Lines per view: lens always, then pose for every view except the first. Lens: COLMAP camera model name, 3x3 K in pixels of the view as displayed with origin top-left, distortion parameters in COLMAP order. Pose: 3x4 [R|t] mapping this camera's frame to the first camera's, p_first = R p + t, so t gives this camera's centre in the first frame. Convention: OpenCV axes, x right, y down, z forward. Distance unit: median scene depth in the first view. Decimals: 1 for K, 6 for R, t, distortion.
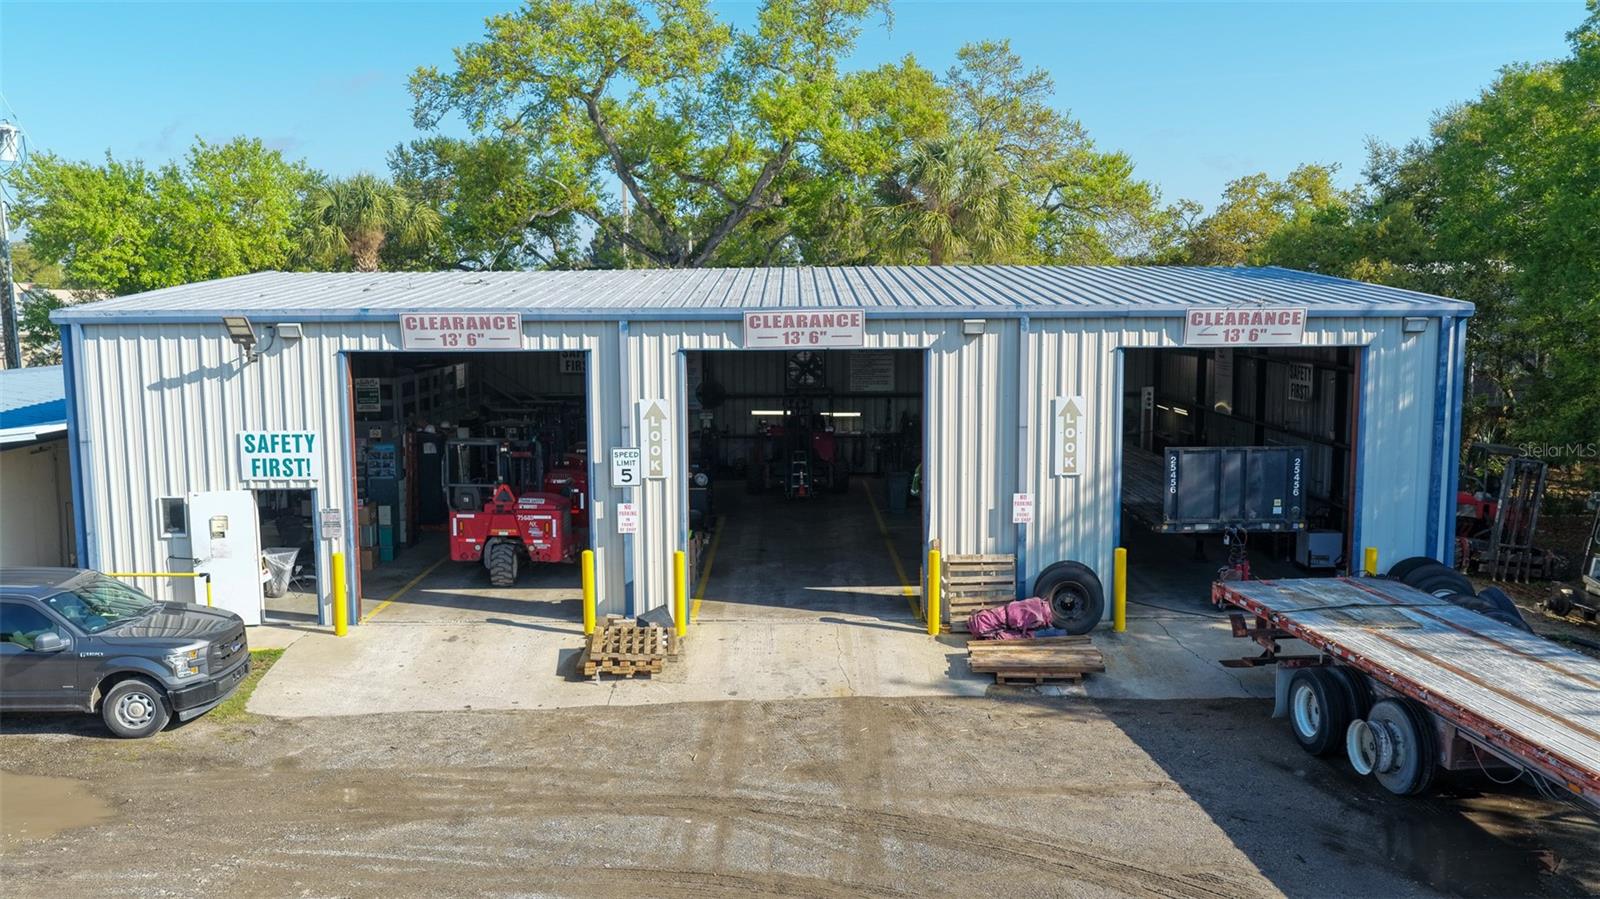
lens RADIAL K [[1332.9, 0, 800.0], [0, 1332.9, 449.5], [0, 0, 1]] dist [-0.011882, 0.036217]
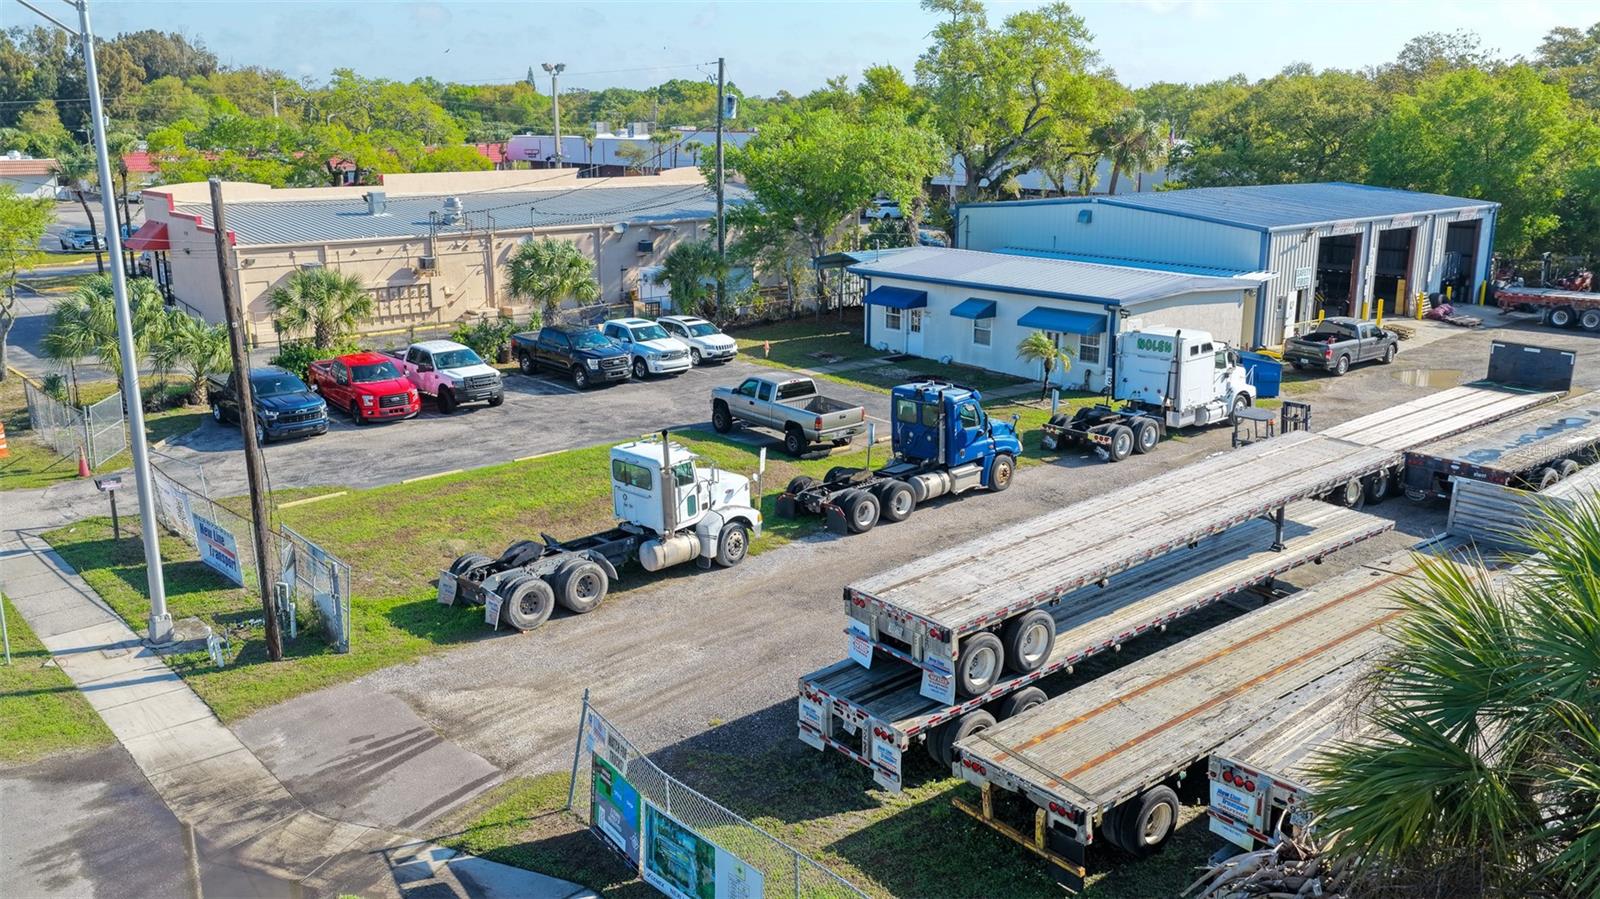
lens RADIAL K [[1332.9, 0, 800.0], [0, 1332.9, 449.5], [0, 0, 1]] dist [-0.011882, 0.036217]
pose [[0.760727, -0.154142, 0.630503, -2.962053], [0.072359, 0.985477, 0.153620, -0.141549], [-0.645026, -0.071240, 0.760833, -0.432104]]
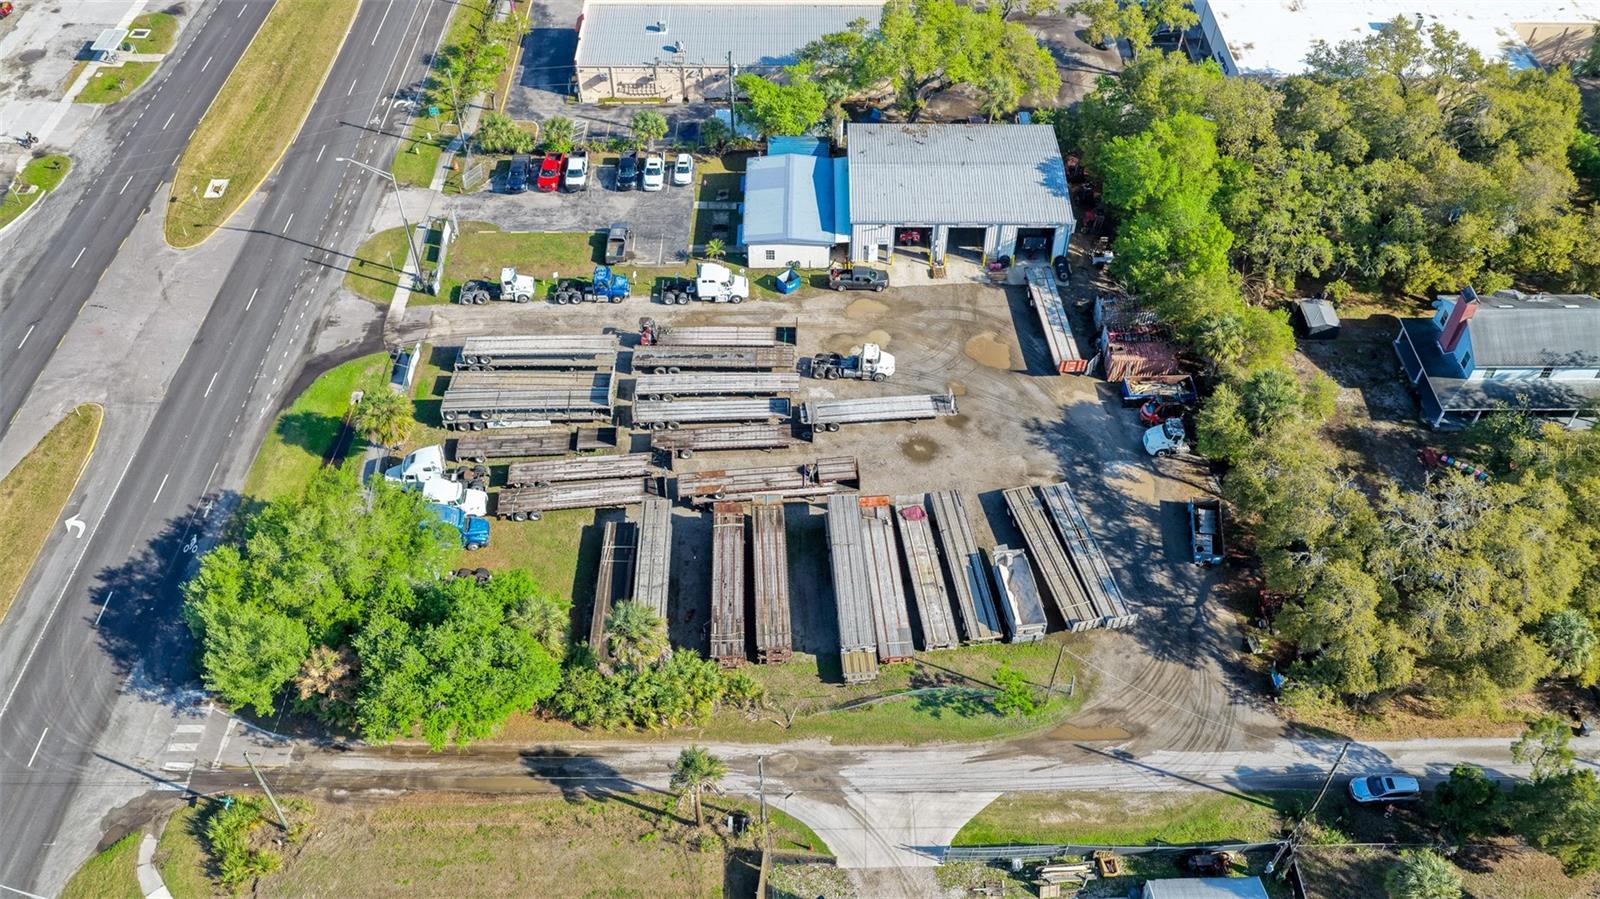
lens RADIAL K [[1332.9, 0, 800.0], [0, 1332.9, 449.5], [0, 0, 1]] dist [-0.011882, 0.036217]
pose [[0.999932, 0.011155, 0.003411, -0.804751], [-0.010754, 0.768231, 0.640083, -3.320205], [0.004519, -0.640076, 0.768298, -4.562331]]
